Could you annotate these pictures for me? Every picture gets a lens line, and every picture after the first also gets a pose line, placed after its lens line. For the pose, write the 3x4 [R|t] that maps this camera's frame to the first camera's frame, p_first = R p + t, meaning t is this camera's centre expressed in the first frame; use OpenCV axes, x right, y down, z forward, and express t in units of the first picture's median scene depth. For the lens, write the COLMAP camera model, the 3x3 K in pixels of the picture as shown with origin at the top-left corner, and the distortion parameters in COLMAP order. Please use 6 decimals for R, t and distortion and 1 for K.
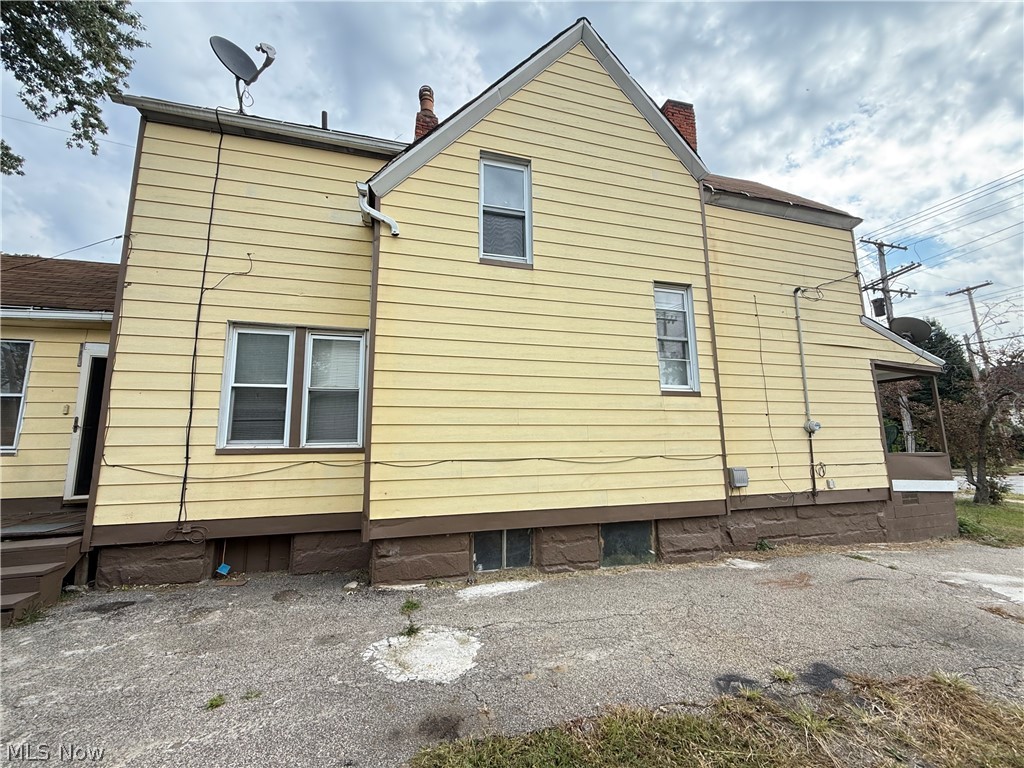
lens RADIAL K [[407.2, 0, 510.6], [0, 407.2, 387.4], [0, 0, 1]] dist [-0.000023, -0.000052]
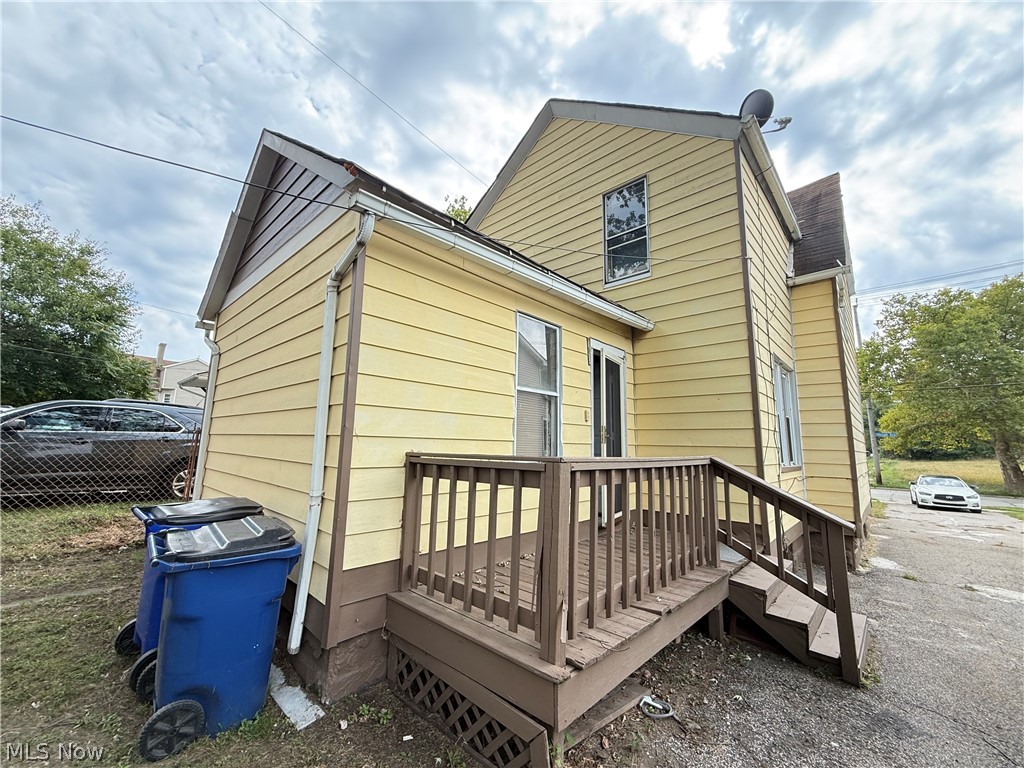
lens RADIAL K [[407.2, 0, 512.9], [0, 407.2, 380.0], [0, 0, 1]] dist [-0.000023, -0.000052]
pose [[0.857637, 0.110431, 0.502259, -1.660615], [-0.111238, 0.993386, -0.028468, 0.022998], [-0.502081, -0.031455, 0.864249, 0.342738]]
